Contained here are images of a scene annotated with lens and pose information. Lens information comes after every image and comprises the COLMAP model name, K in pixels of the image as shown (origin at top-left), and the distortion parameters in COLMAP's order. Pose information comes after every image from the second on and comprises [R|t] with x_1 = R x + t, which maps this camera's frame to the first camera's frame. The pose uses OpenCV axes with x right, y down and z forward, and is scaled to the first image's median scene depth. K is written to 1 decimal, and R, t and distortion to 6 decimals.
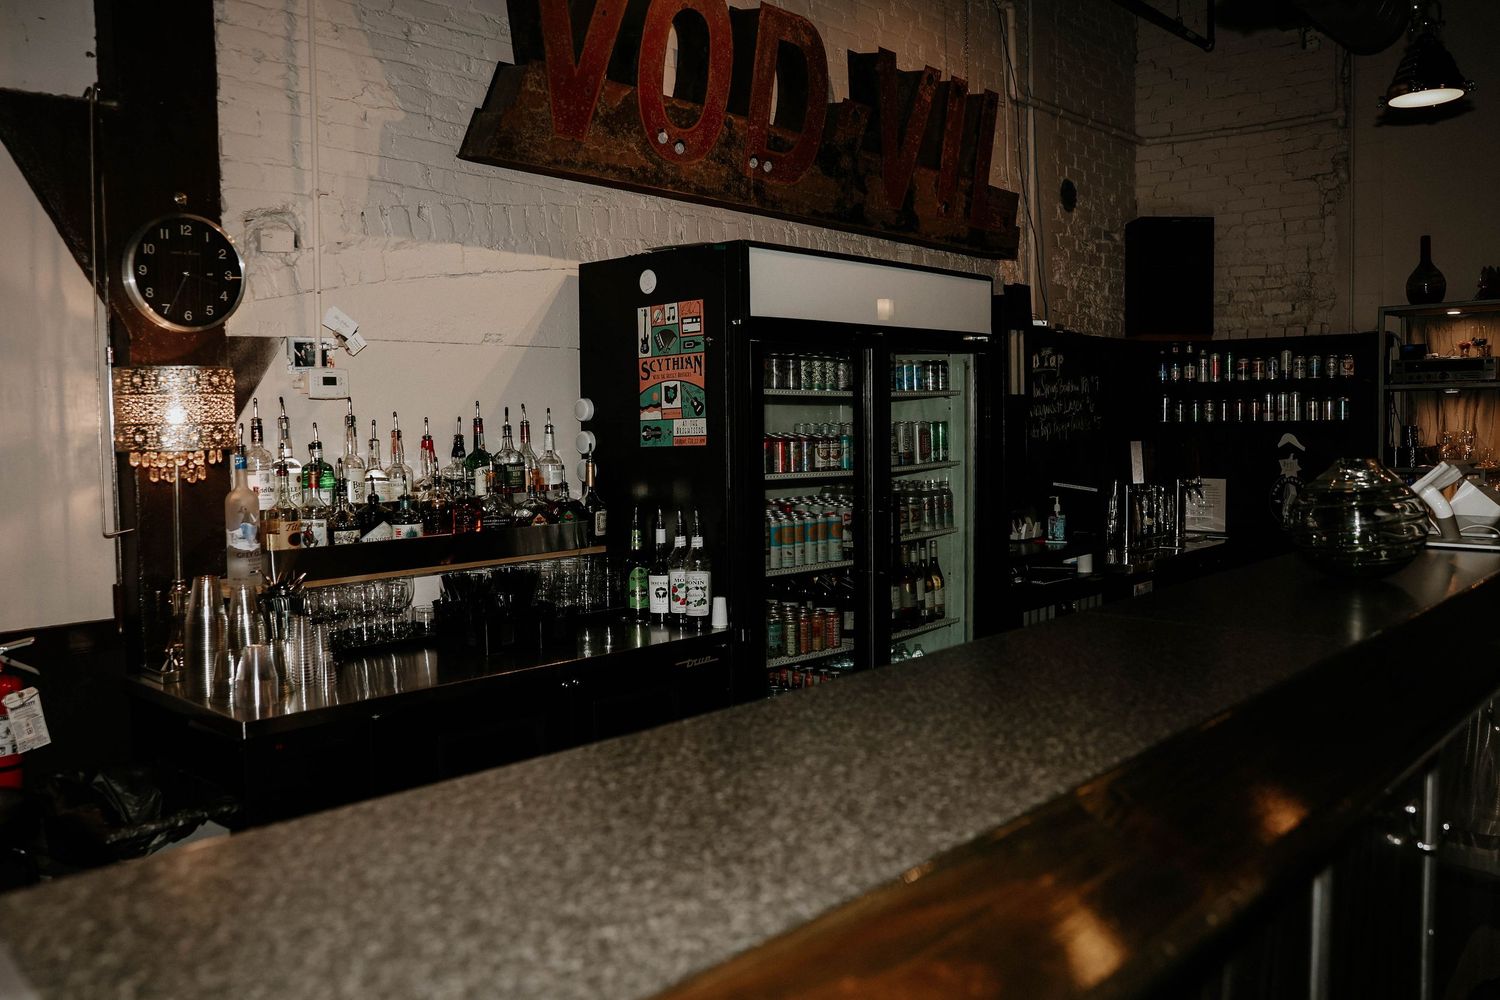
lens RADIAL K [[1207.8, 0, 746.2], [0, 1207.8, 495.2], [0, 0, 1]] dist [-0.050513, 0.020466]
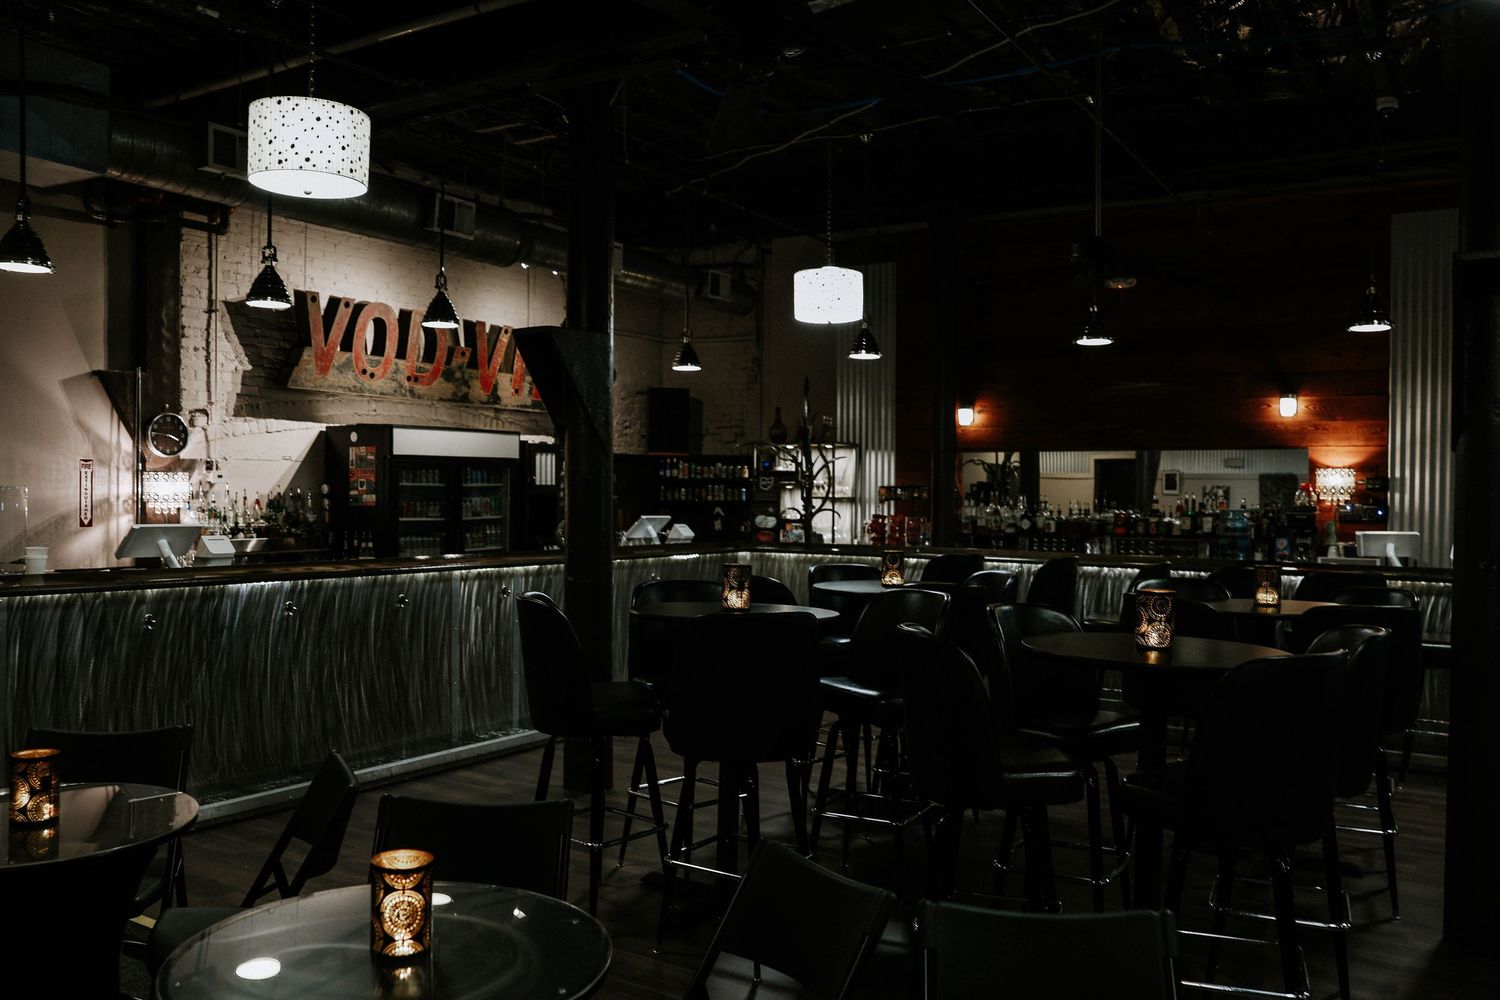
lens RADIAL K [[1207.8, 0, 741.8], [0, 1207.8, 489.2], [0, 0, 1]] dist [-0.050513, 0.020466]
pose [[0.982470, 0.022217, 0.185094, 0.239706], [-0.010063, 0.997746, -0.066350, 0.079185], [-0.186150, 0.063325, 0.980478, -1.501771]]
